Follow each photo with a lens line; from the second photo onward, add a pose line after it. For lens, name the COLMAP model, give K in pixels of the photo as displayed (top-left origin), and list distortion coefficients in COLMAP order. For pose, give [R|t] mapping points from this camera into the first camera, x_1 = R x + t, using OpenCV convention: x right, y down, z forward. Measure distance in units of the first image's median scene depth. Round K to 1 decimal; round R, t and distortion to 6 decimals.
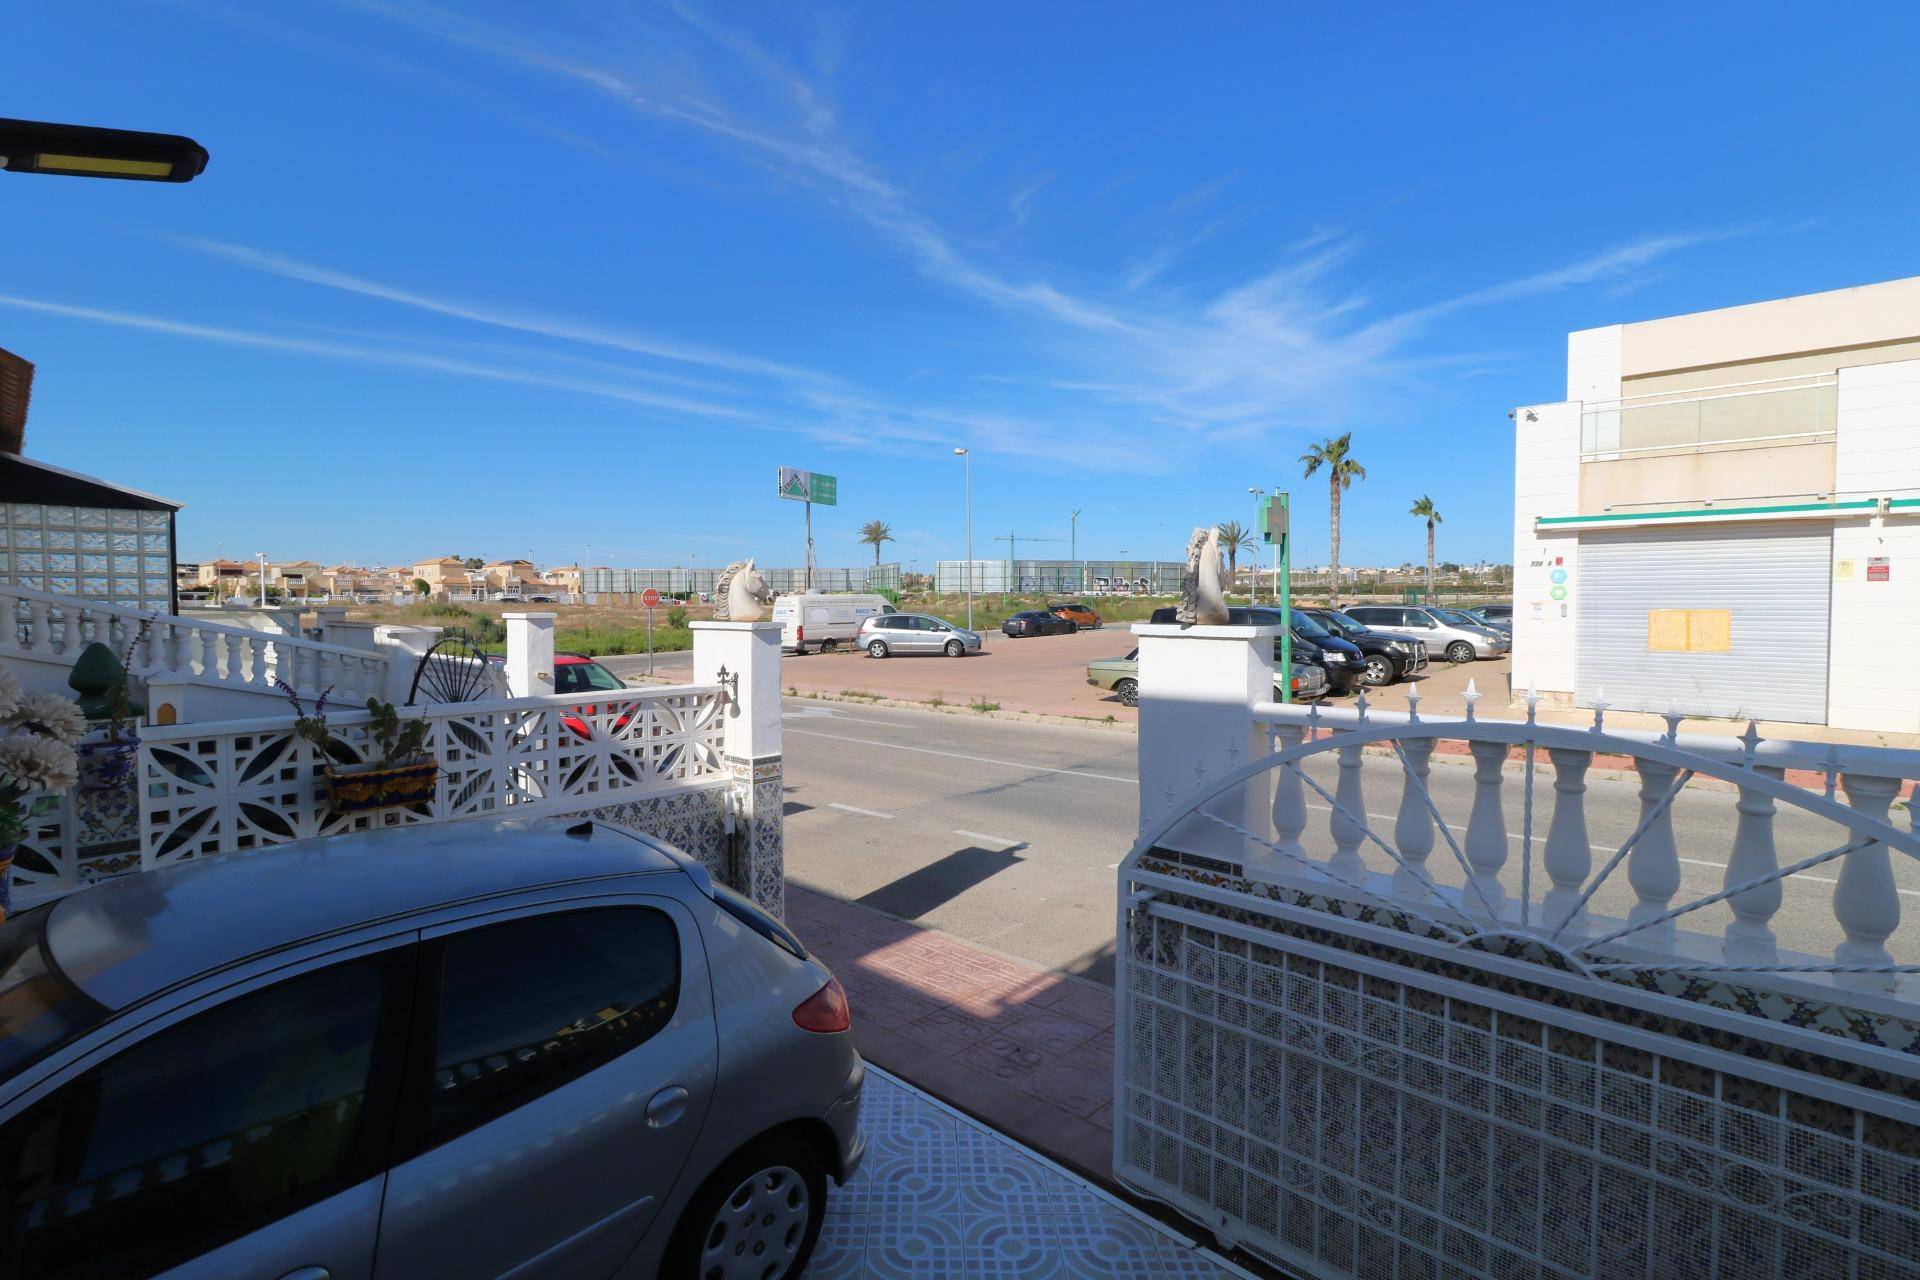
lens RADIAL K [[876.4, 0, 954.3], [0, 876.4, 627.3], [0, 0, 1]] dist [0.003808, -0.000824]
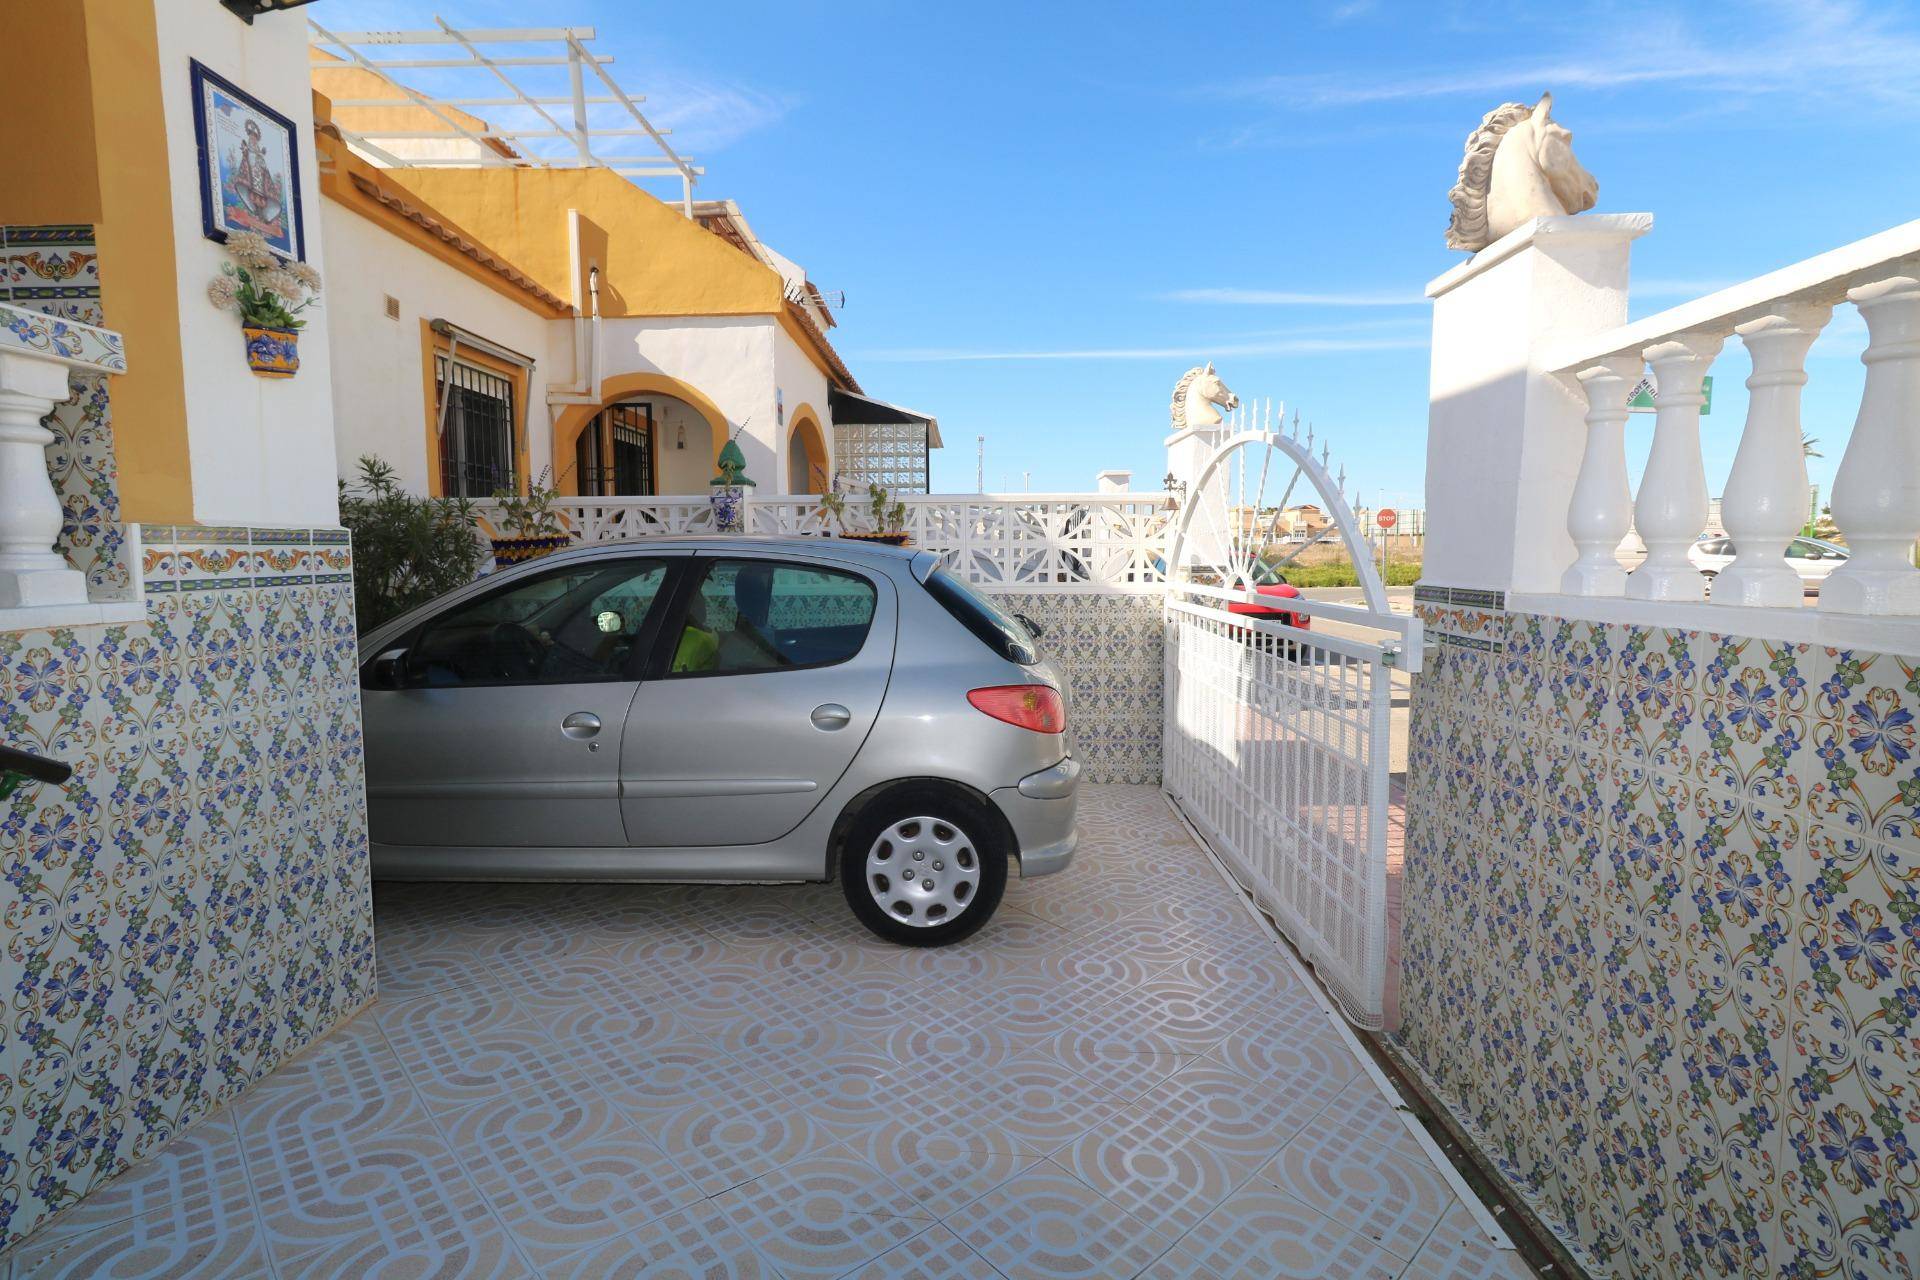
lens RADIAL K [[886.5, 0, 956.3], [0, 886.5, 623.3], [0, 0, 1]] dist [0.000882, -0.002061]
pose [[0.666057, 0.058237, -0.743624, 1.083003], [-0.017185, 0.997881, 0.062757, 0.508683], [0.745703, -0.029021, 0.665646, 0.470572]]
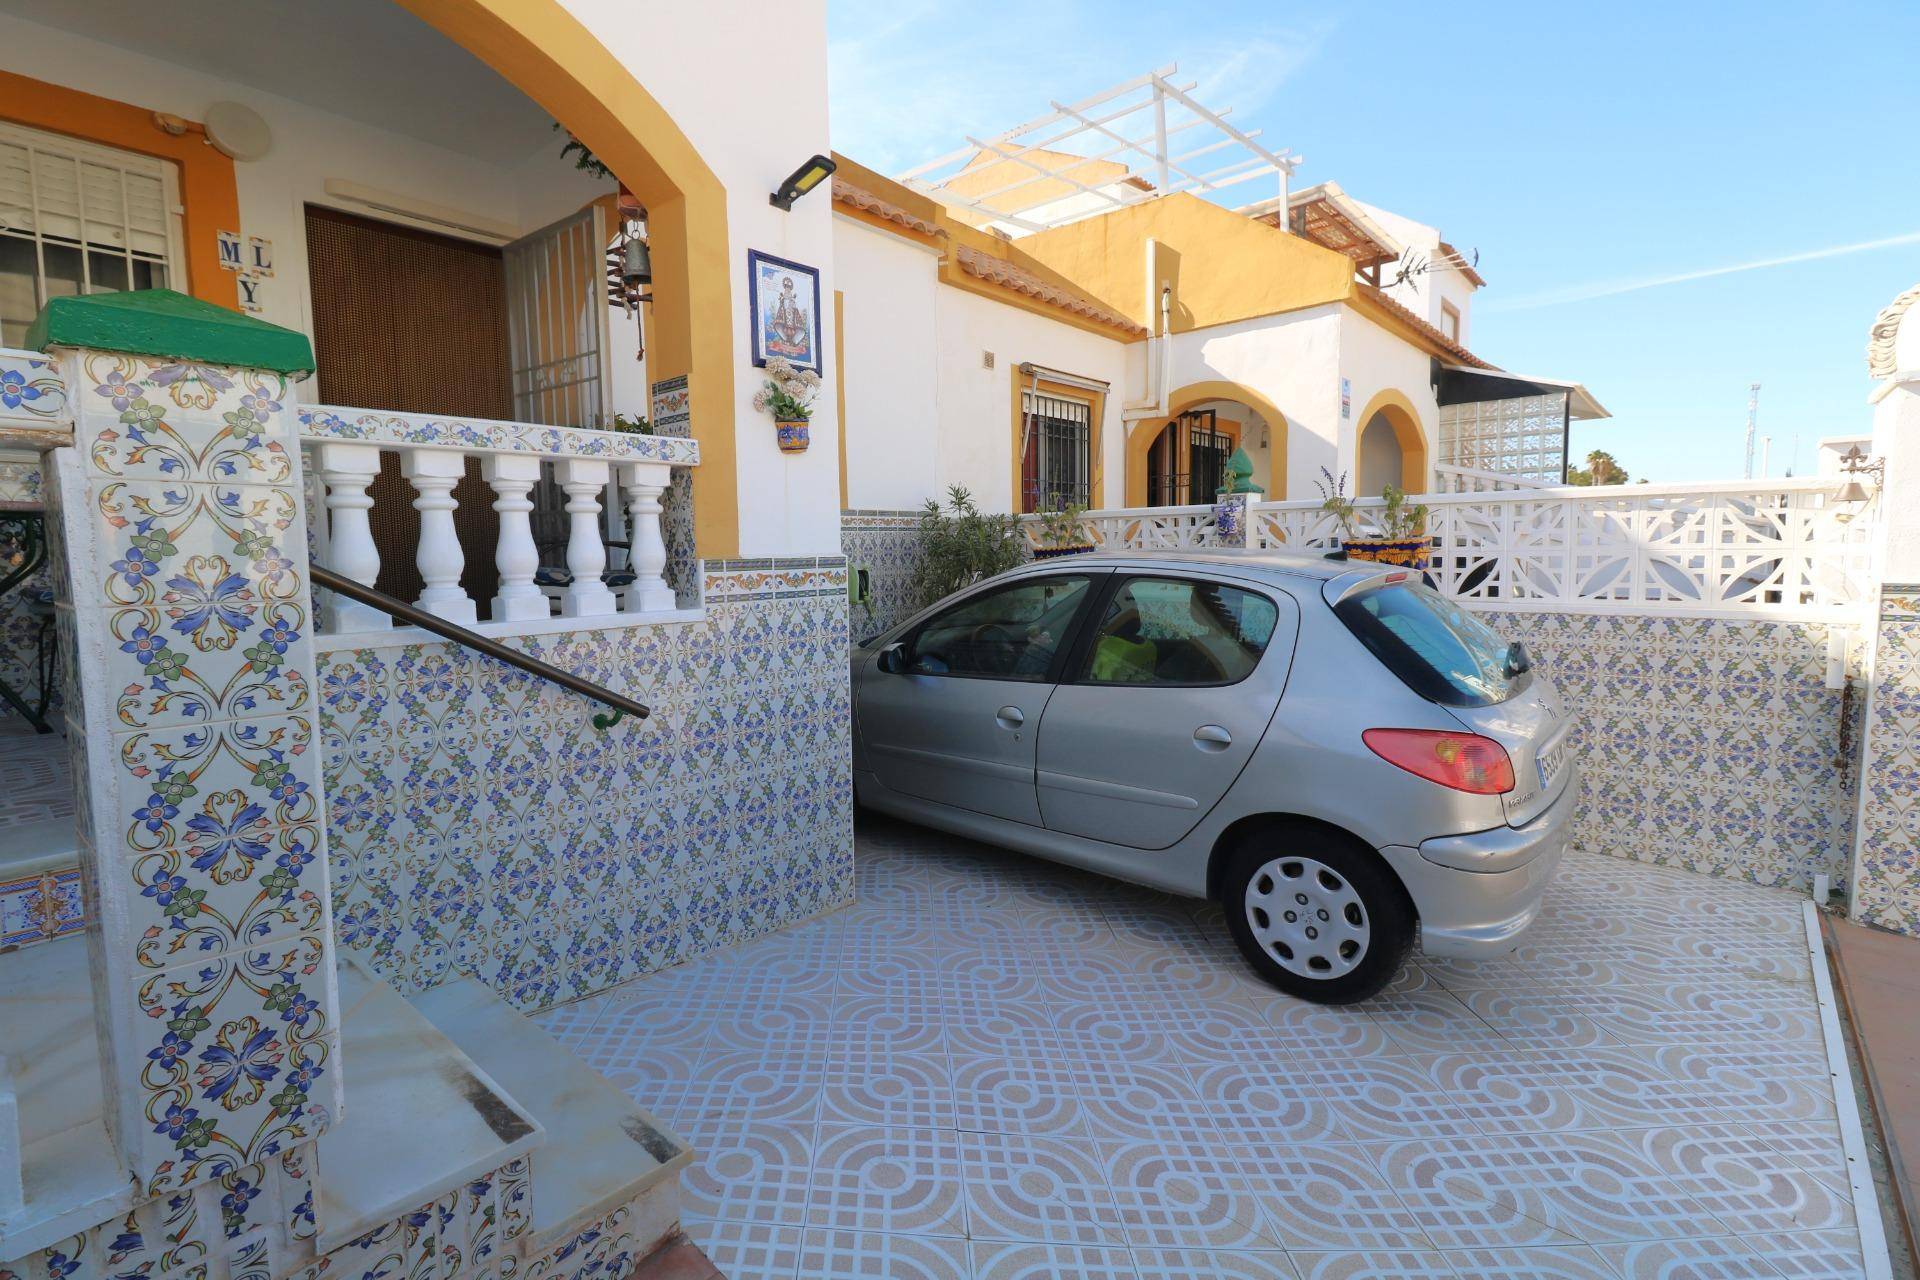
lens RADIAL K [[886.5, 0, 948.8], [0, 886.5, 622.0], [0, 0, 1]] dist [0.000882, -0.002061]
pose [[0.025533, 0.082149, -0.996293, 1.350481], [-0.015119, 0.996536, 0.081781, 0.439859], [0.999560, 0.012975, 0.026687, 0.913879]]
